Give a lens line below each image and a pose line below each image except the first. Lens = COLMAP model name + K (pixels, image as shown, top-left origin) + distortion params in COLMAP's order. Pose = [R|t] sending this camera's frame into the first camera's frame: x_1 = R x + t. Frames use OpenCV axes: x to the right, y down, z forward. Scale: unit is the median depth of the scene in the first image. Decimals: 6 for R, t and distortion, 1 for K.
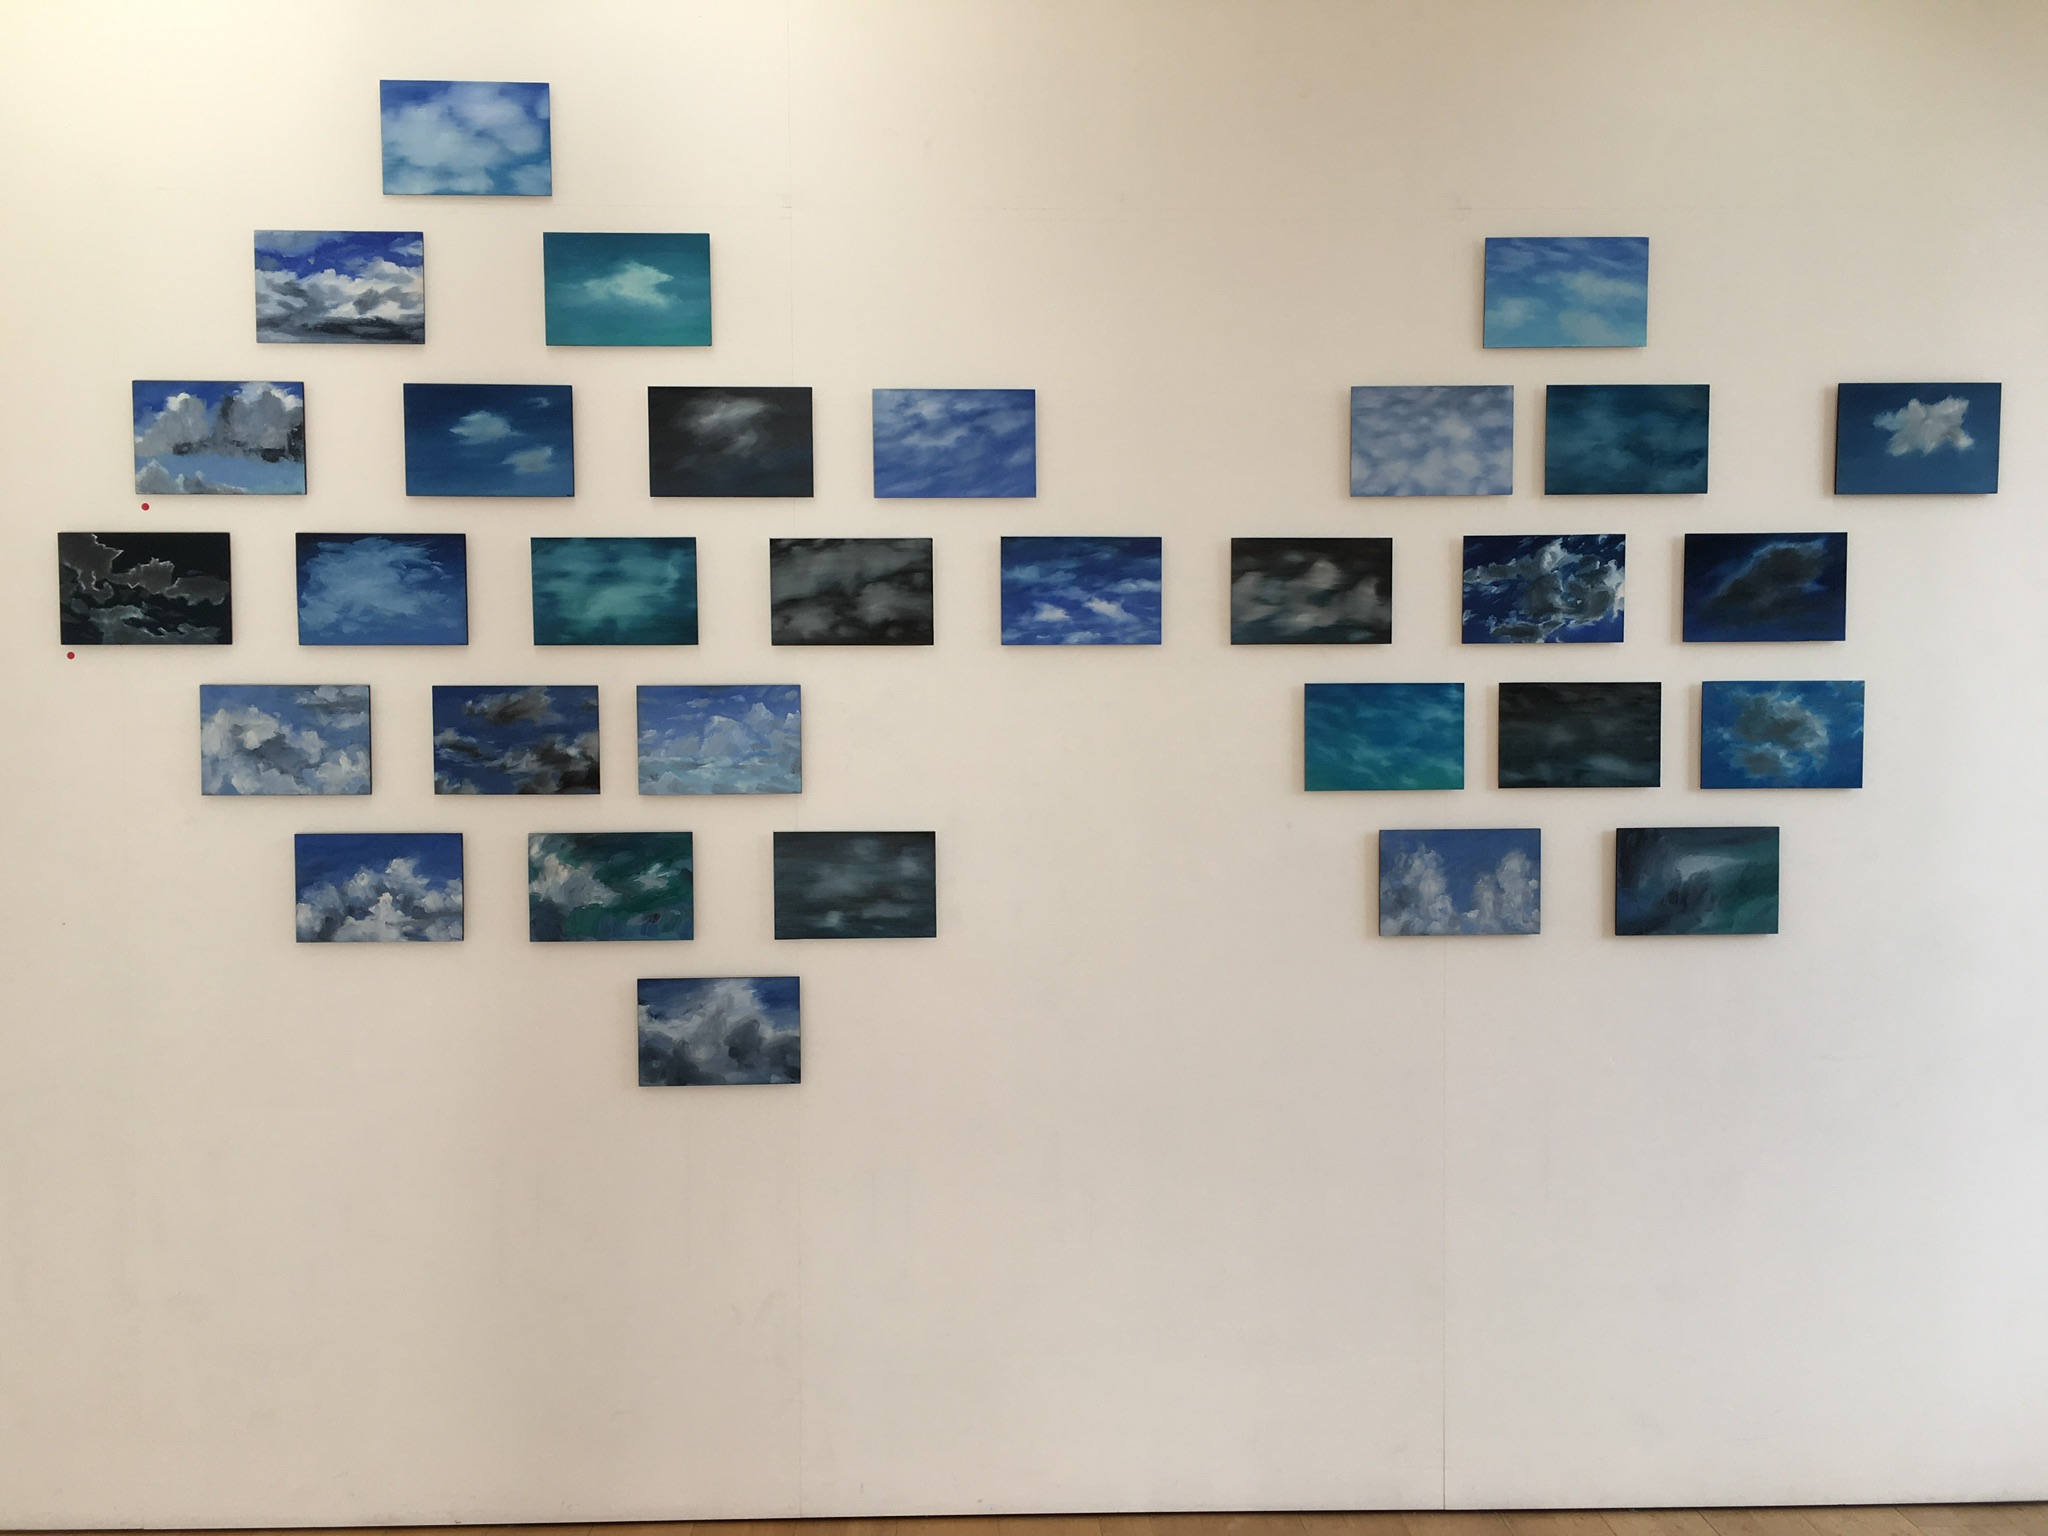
lens RADIAL K [[1748.2, 0, 1027.8], [0, 1748.2, 768.1], [0, 0, 1]] dist [0.074375, -0.094255]
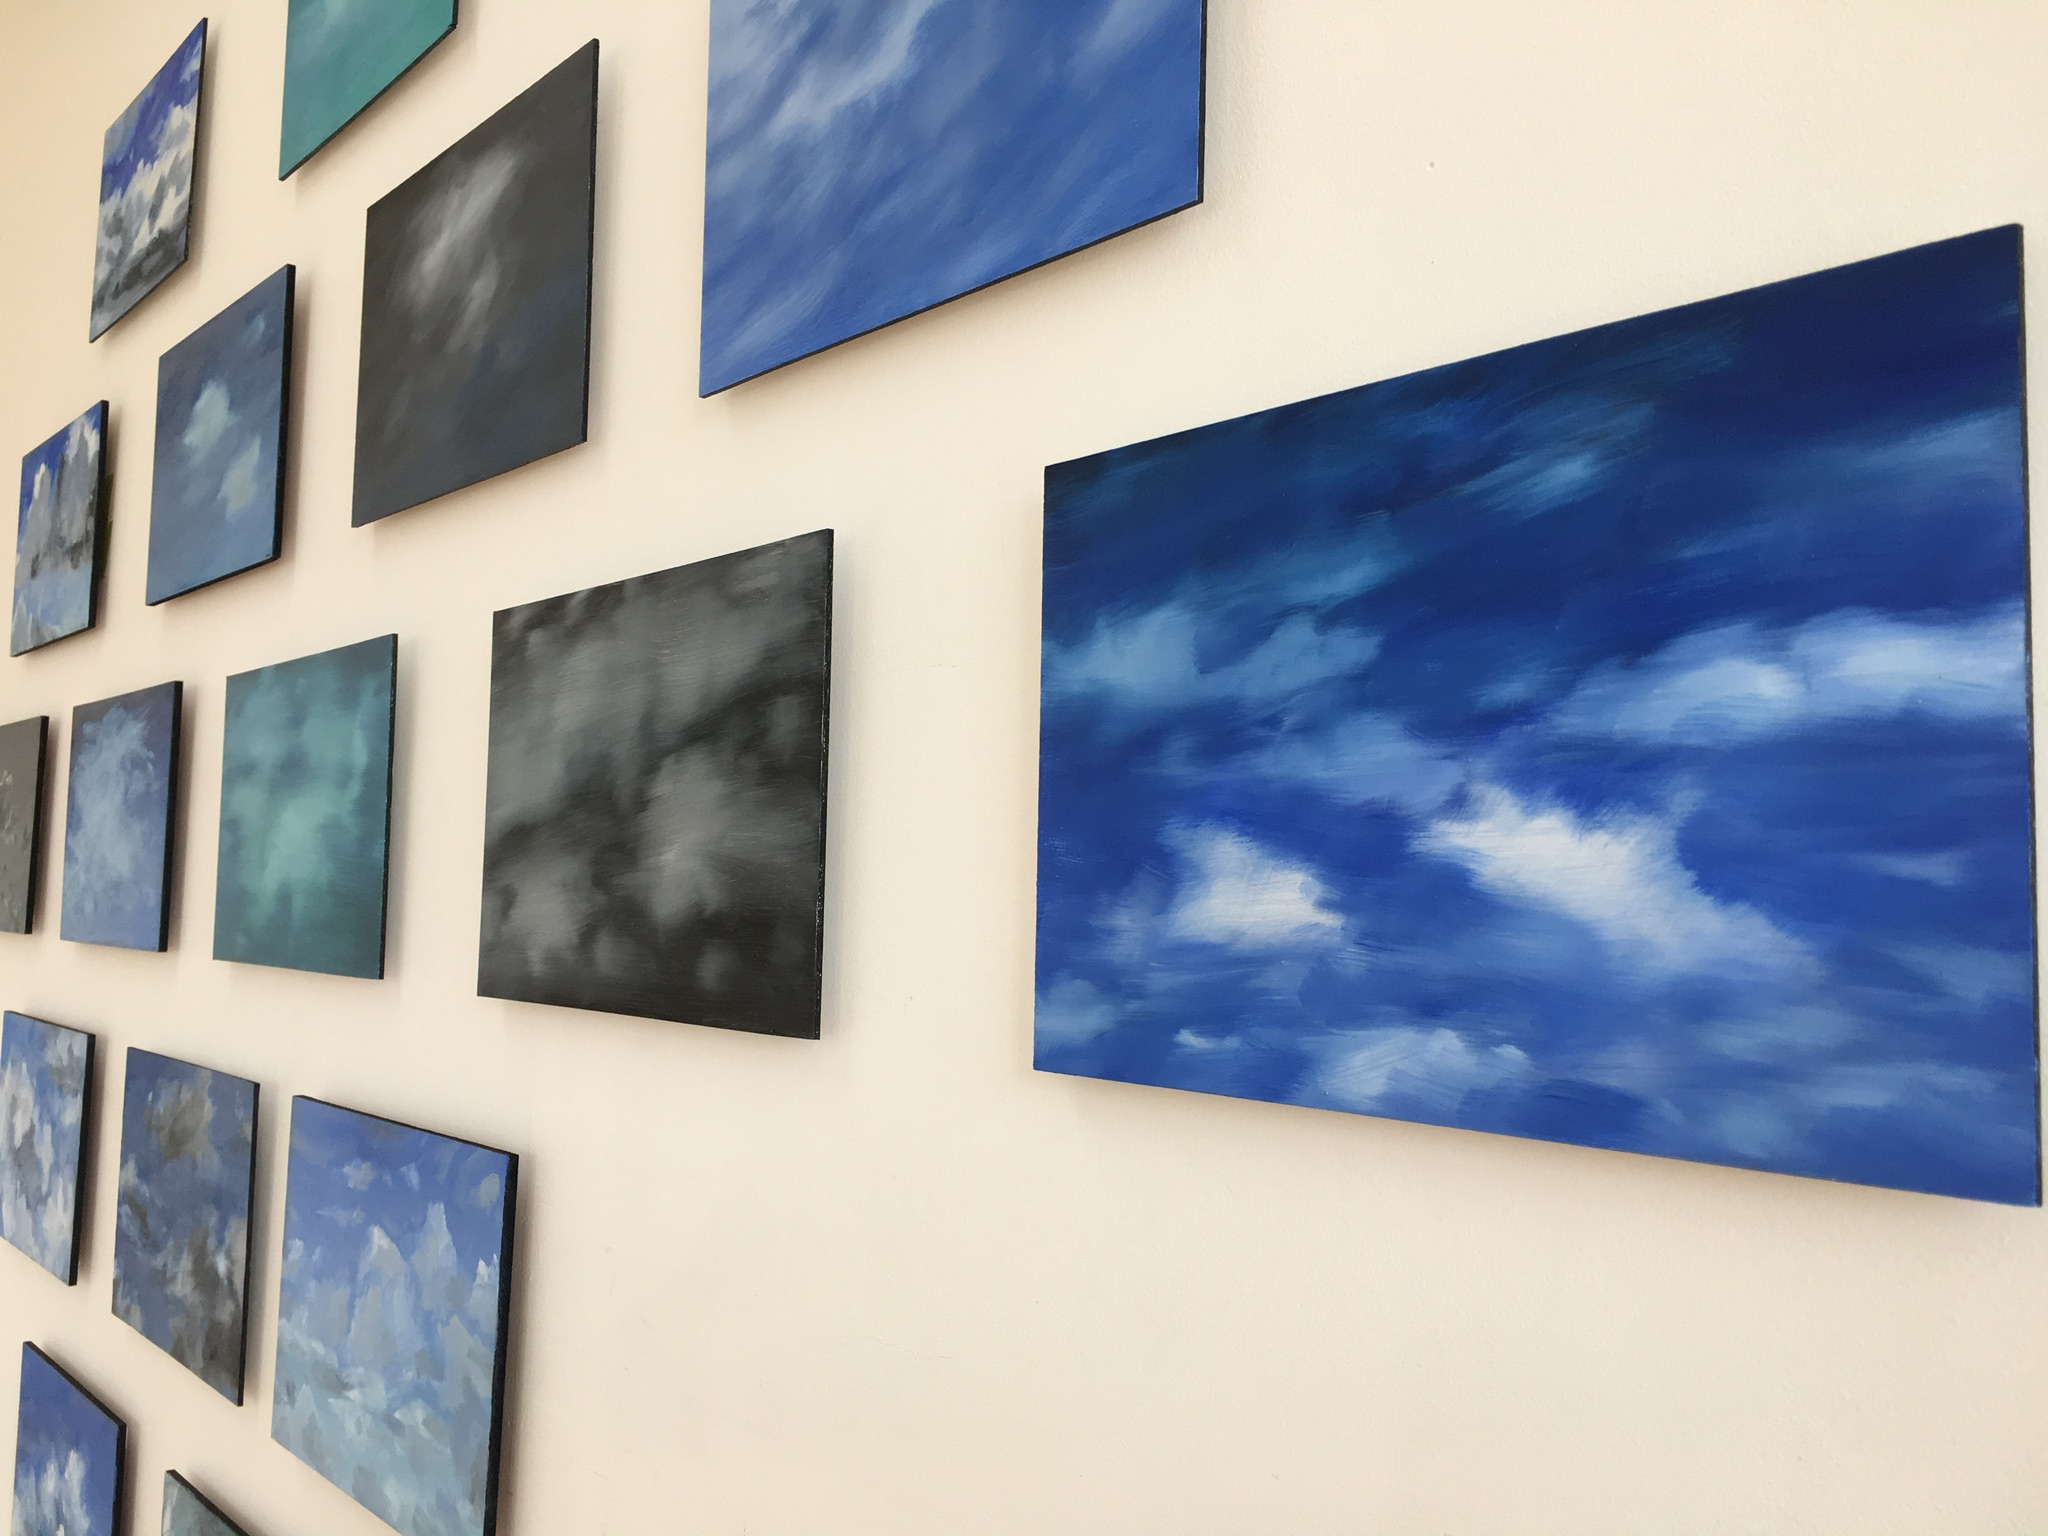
lens RADIAL K [[1748.2, 0, 1014.0], [0, 1748.2, 769.3], [0, 0, 1]] dist [0.074375, -0.094255]
pose [[0.634710, -0.037490, -0.771841, 0.121496], [-0.056842, 0.993852, -0.095016, -0.083960], [0.770657, 0.104180, 0.628676, 0.889086]]
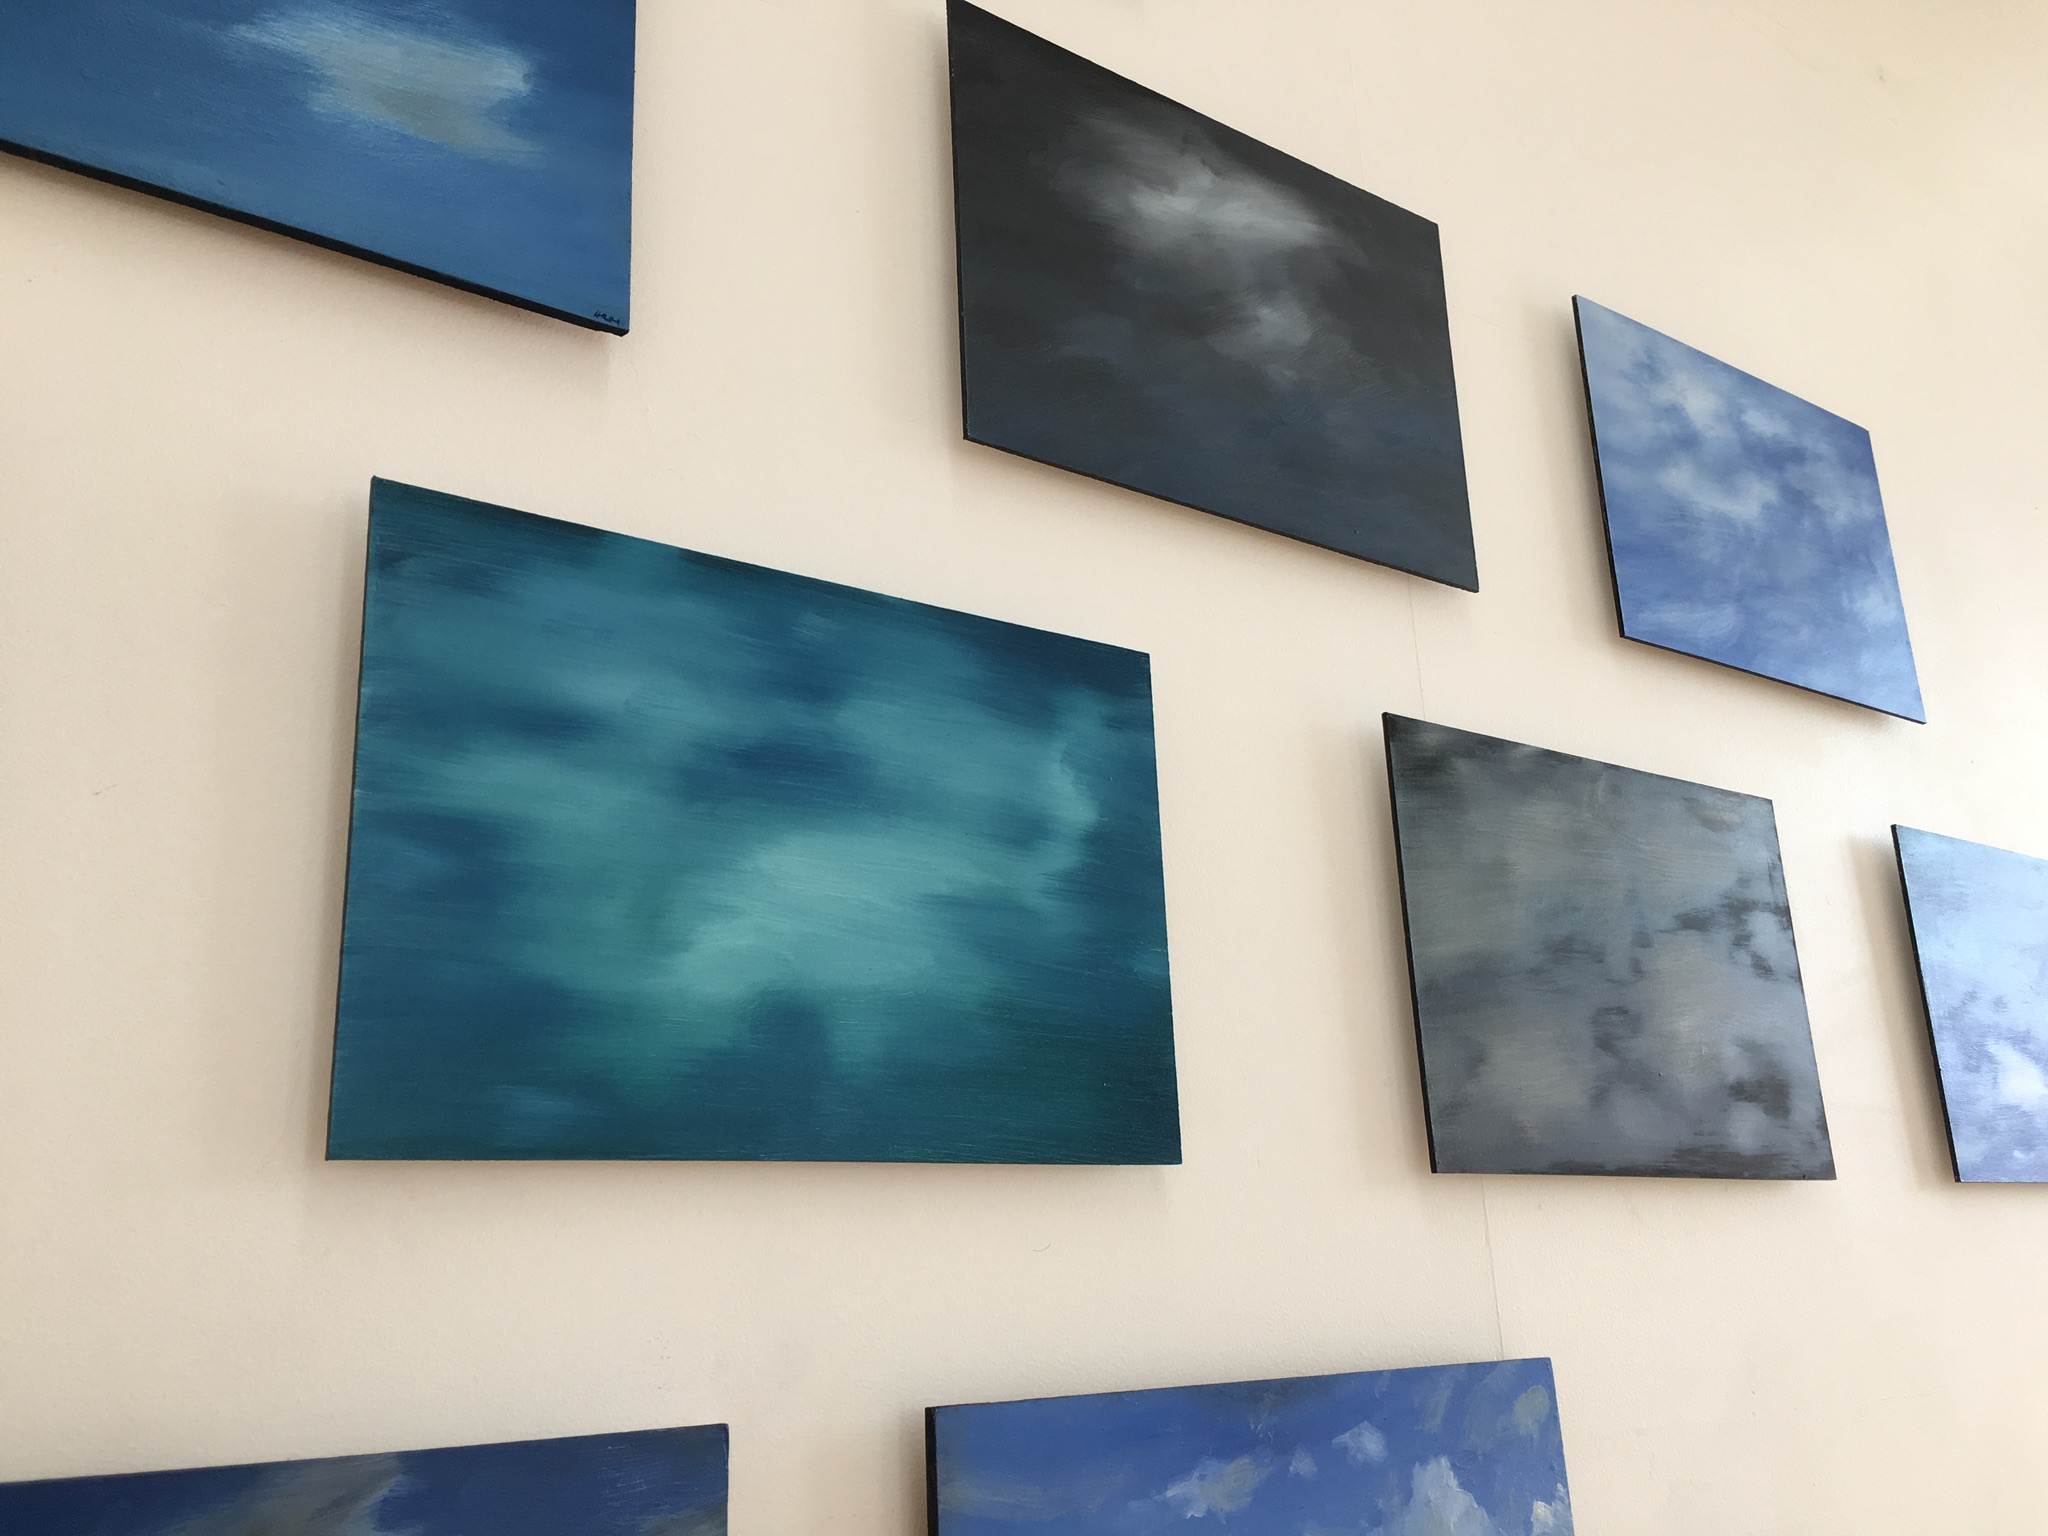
lens RADIAL K [[1748.2, 0, 1024.1], [0, 1748.2, 759.7], [0, 0, 1]] dist [0.074375, -0.094255]
pose [[0.816948, 0.140960, 0.559219, -0.319699], [0.055272, 0.946069, -0.319216, -0.051389], [-0.574057, 0.291692, 0.765098, 0.846749]]
